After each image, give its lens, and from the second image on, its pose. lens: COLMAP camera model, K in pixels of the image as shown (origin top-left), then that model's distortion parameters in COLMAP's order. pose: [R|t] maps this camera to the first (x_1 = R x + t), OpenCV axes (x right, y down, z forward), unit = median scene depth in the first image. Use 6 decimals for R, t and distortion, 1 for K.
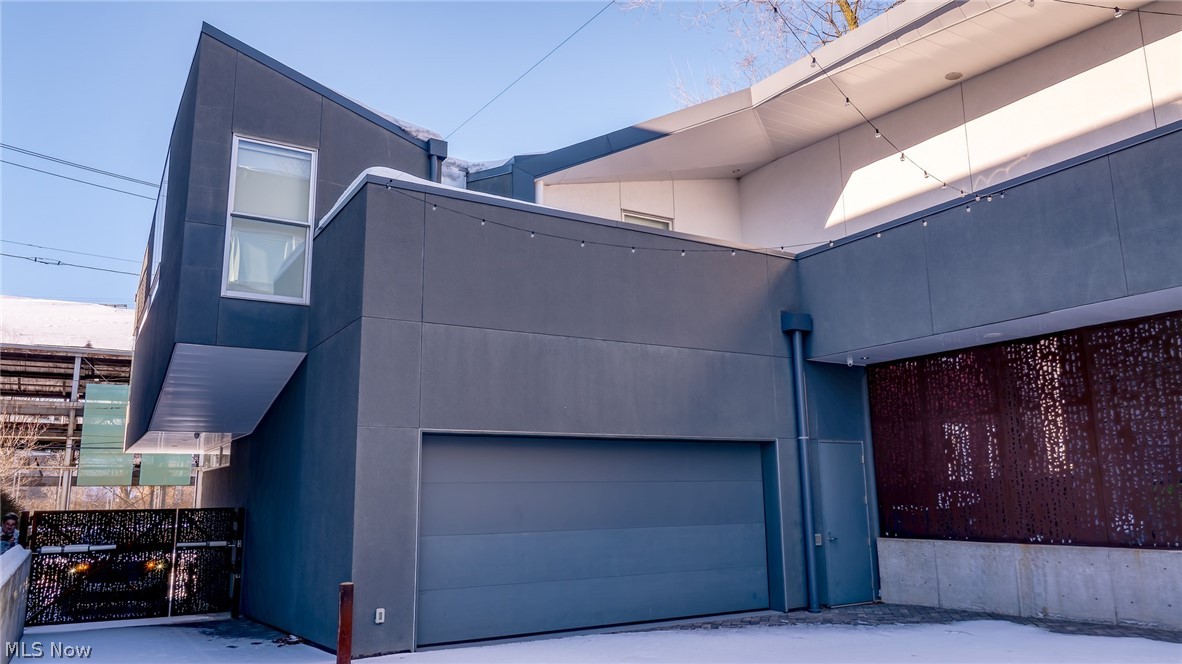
lens RADIAL K [[830.4, 0, 588.8], [0, 830.4, 331.0], [0, 0, 1]] dist [-0.010665, -0.001935]
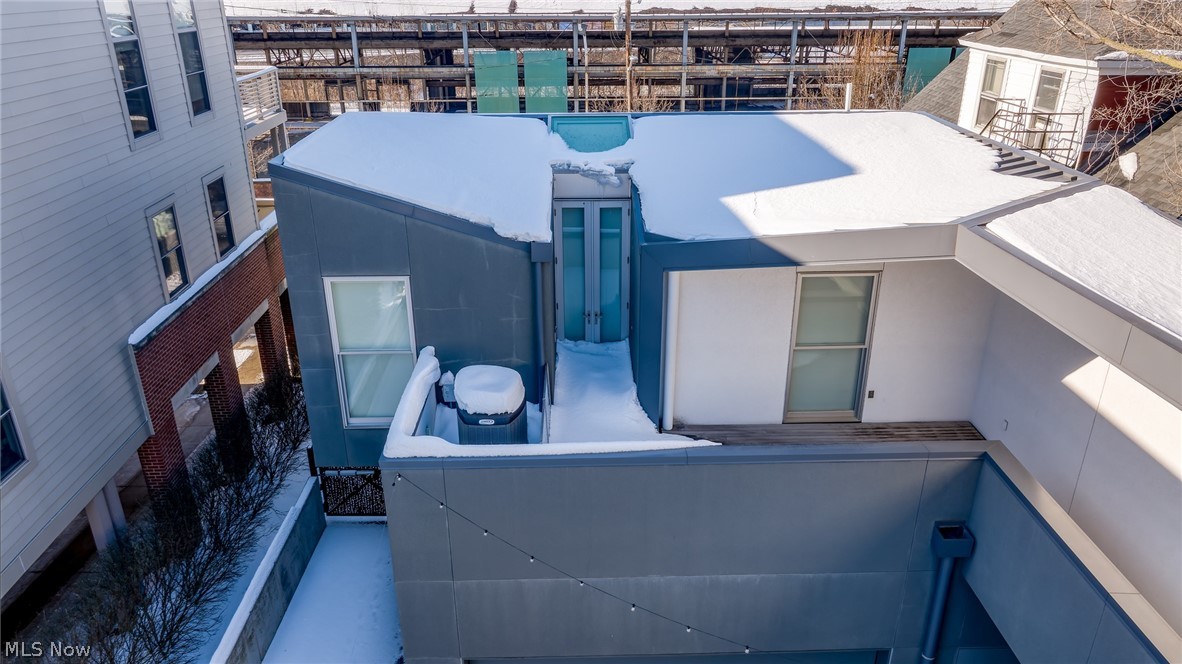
lens RADIAL K [[830.4, 0, 592.2], [0, 830.4, 333.7], [0, 0, 1]] dist [-0.010665, -0.001935]
pose [[0.865598, 0.209079, -0.455001, 0.286550], [0.087532, 0.831490, 0.548601, -0.660564], [0.493029, -0.514695, 0.701435, 0.422255]]
